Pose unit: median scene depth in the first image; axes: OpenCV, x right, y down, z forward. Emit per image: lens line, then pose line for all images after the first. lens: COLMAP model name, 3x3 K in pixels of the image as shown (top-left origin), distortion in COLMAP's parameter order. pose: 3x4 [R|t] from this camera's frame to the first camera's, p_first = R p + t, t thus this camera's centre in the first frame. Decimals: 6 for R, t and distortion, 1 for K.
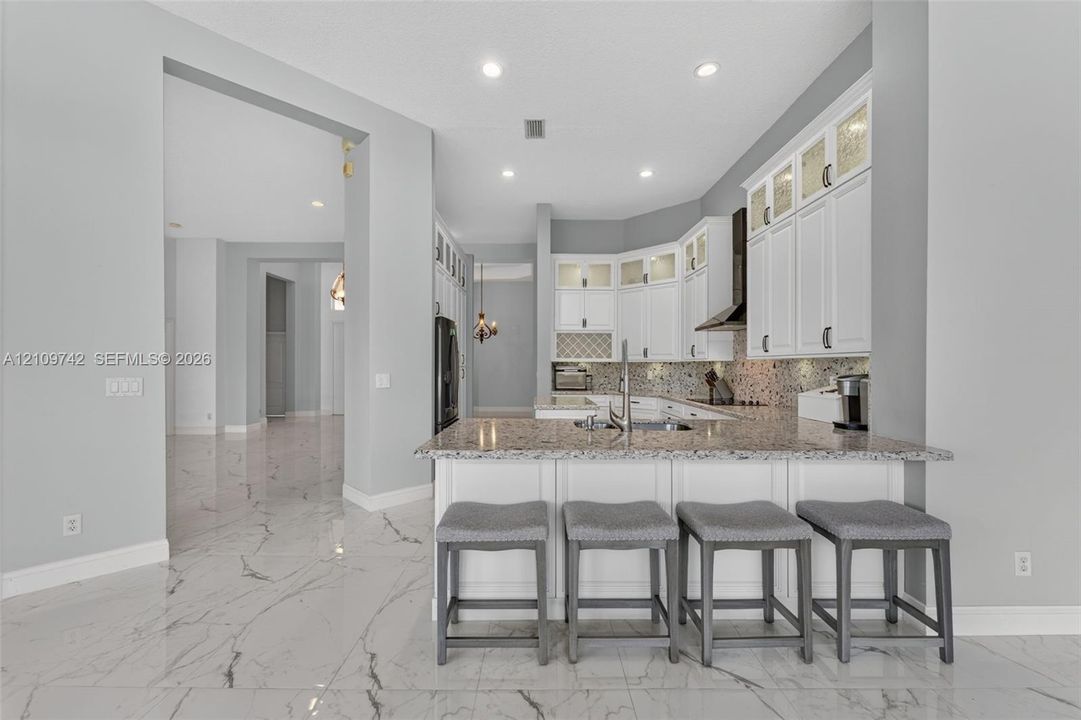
lens RADIAL K [[432.4, 0, 540.5], [0, 432.4, 360.0], [0, 0, 1]] dist [-0.001553, -0.000030]
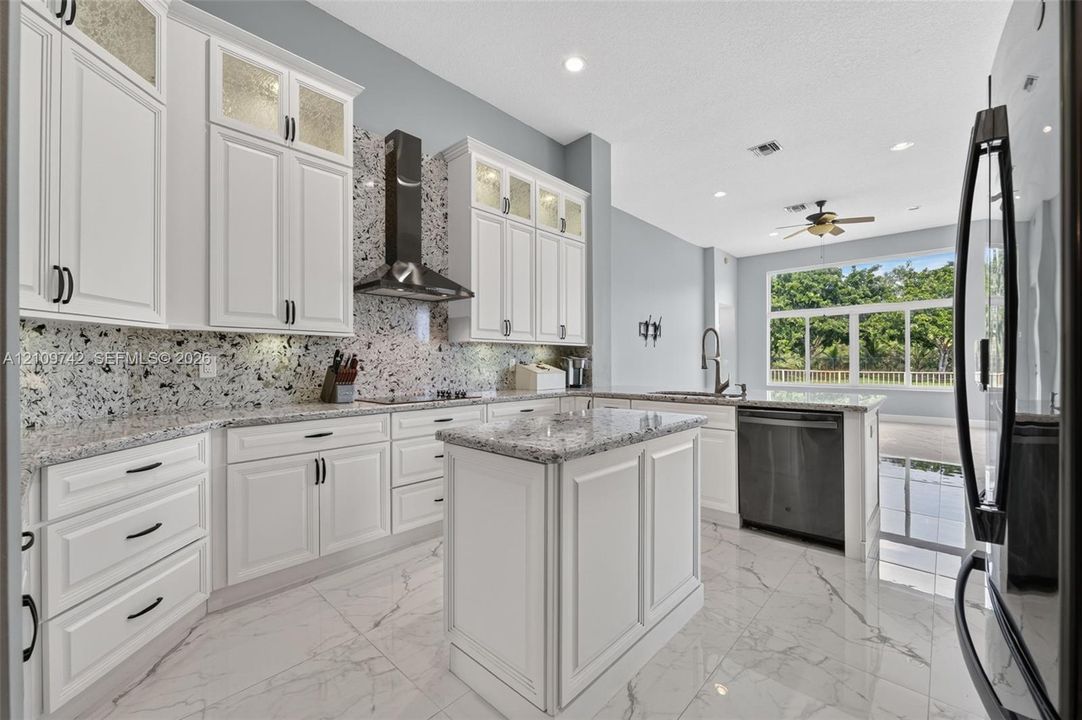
lens RADIAL K [[432.8, 0, 541.0], [0, 432.8, 360.0], [0, 0, 1]] dist [-0.001553, -0.000030]
pose [[-0.725942, 0.003954, 0.687745, -0.142651], [-0.006173, 0.999906, -0.012264, 0.029570], [-0.687729, -0.013148, -0.725849, 0.957093]]
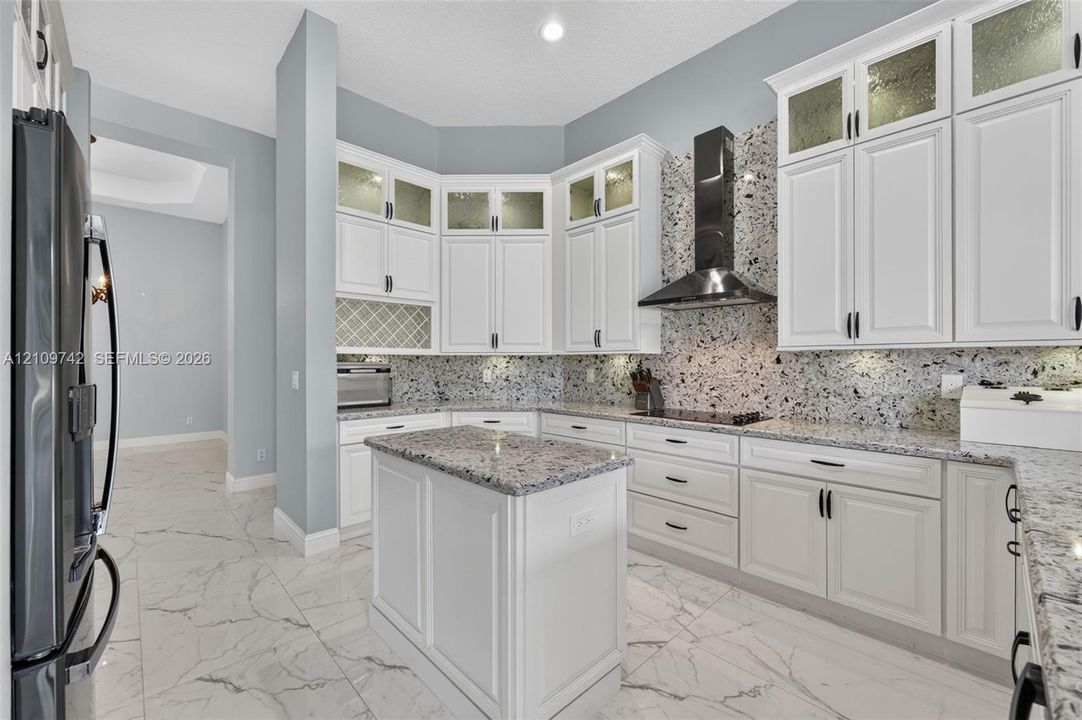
lens RADIAL K [[432.8, 0, 541.0], [0, 432.8, 360.0], [0, 0, 1]] dist [-0.001553, -0.000030]
pose [[0.726472, 0.002092, 0.687193, -0.139495], [-0.007332, 0.999962, 0.004708, 0.007812], [-0.687157, -0.008459, 0.726460, 0.476923]]
